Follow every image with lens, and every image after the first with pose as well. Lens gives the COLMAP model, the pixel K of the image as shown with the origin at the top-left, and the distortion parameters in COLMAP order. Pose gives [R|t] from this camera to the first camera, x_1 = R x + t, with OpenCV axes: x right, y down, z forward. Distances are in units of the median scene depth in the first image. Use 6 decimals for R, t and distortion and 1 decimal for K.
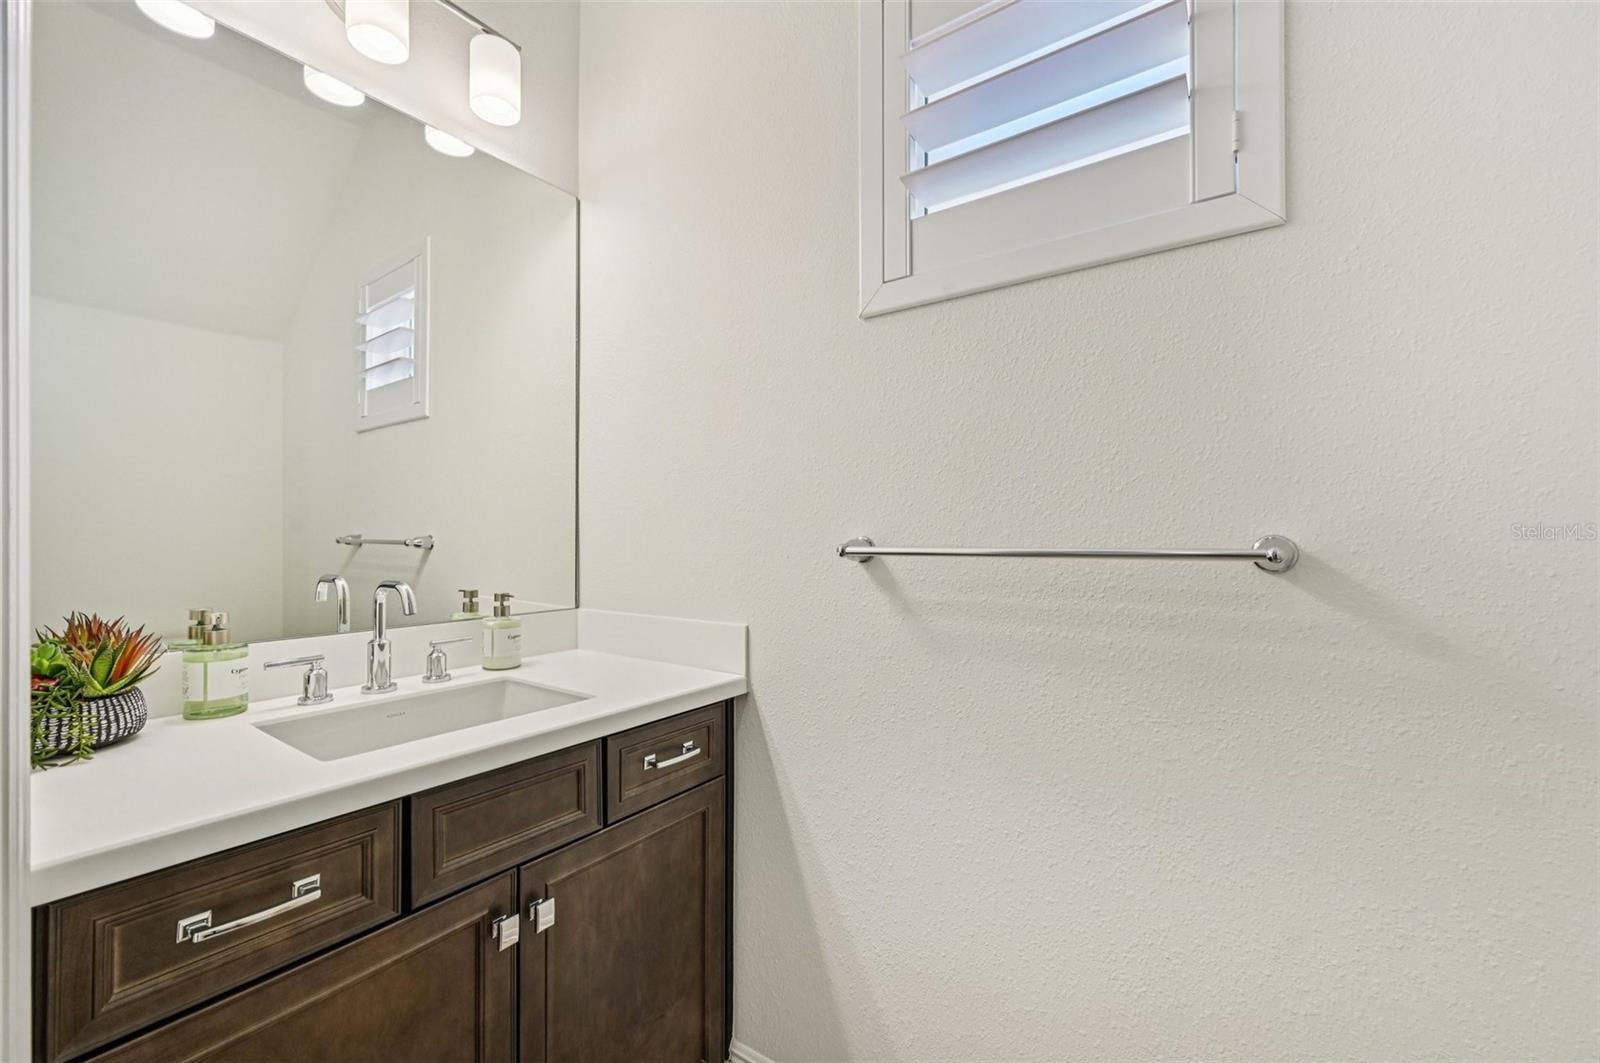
lens RADIAL K [[631.2, 0, 800.0], [0, 631.2, 531.5], [0, 0, 1]] dist [-0.000545, 0.000136]
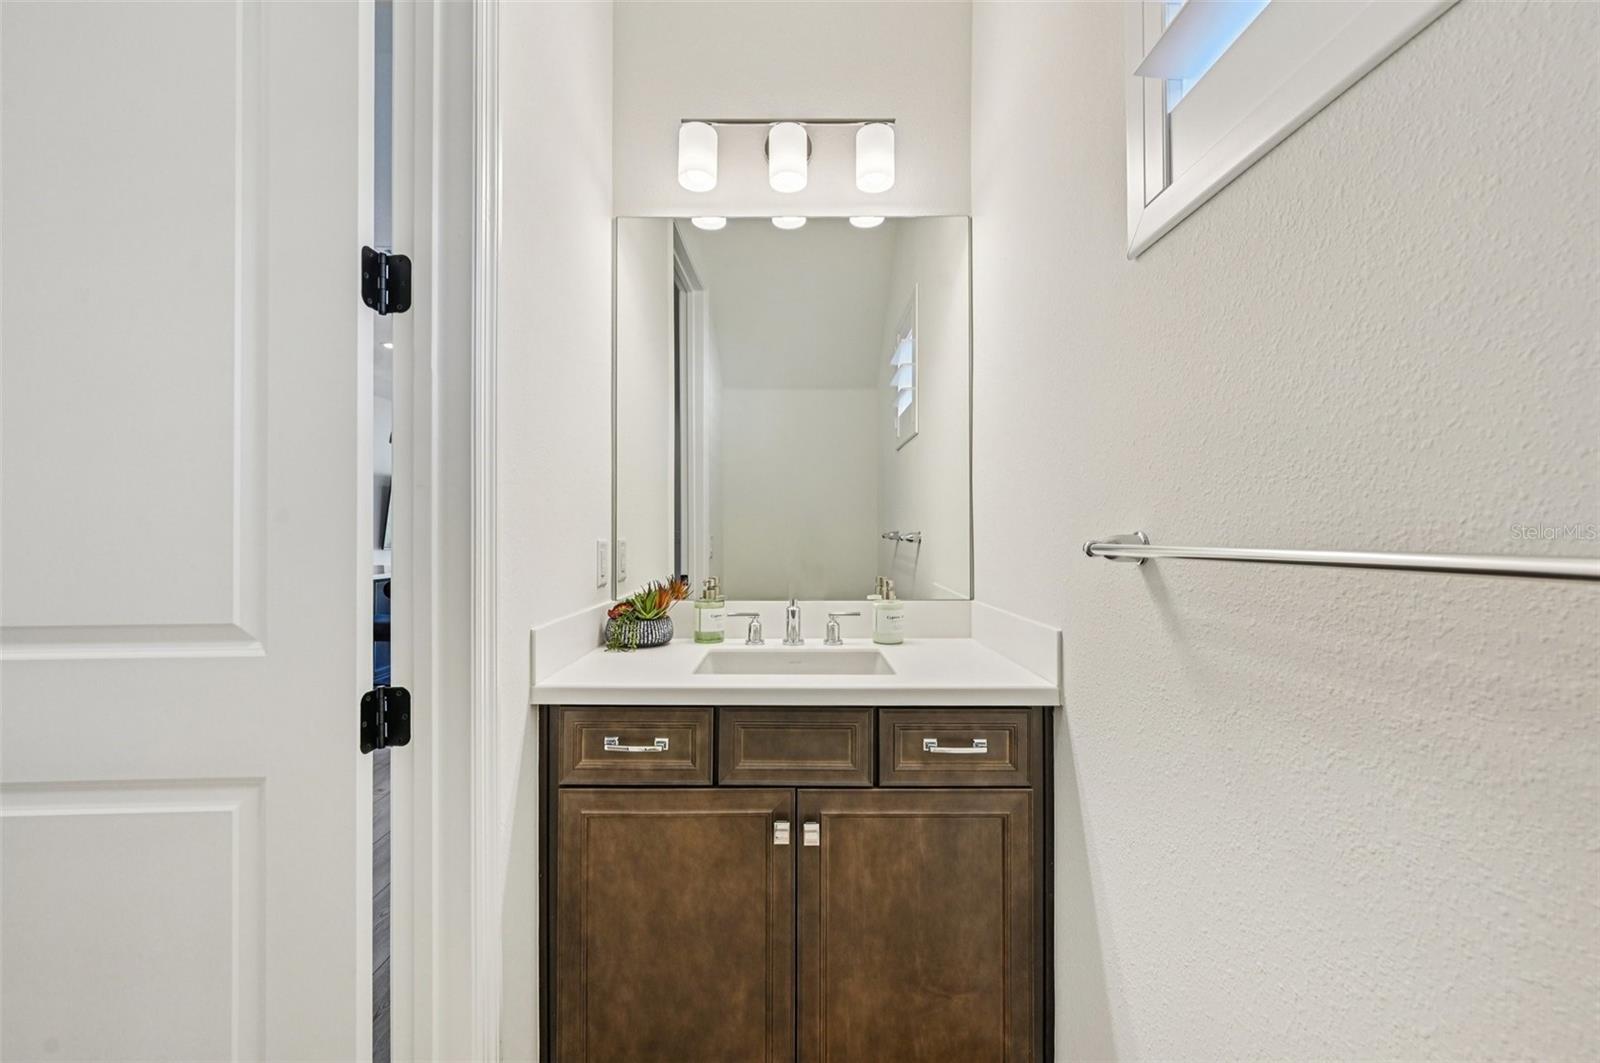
lens RADIAL K [[640.7, 0, 802.1], [0, 640.7, 520.5], [0, 0, 1]] dist [0.000931, -0.000109]
pose [[0.594871, -0.016719, -0.803647, 0.574808], [0.006454, 0.999851, -0.016024, 0.004466], [0.803795, 0.004345, 0.594890, 0.209309]]
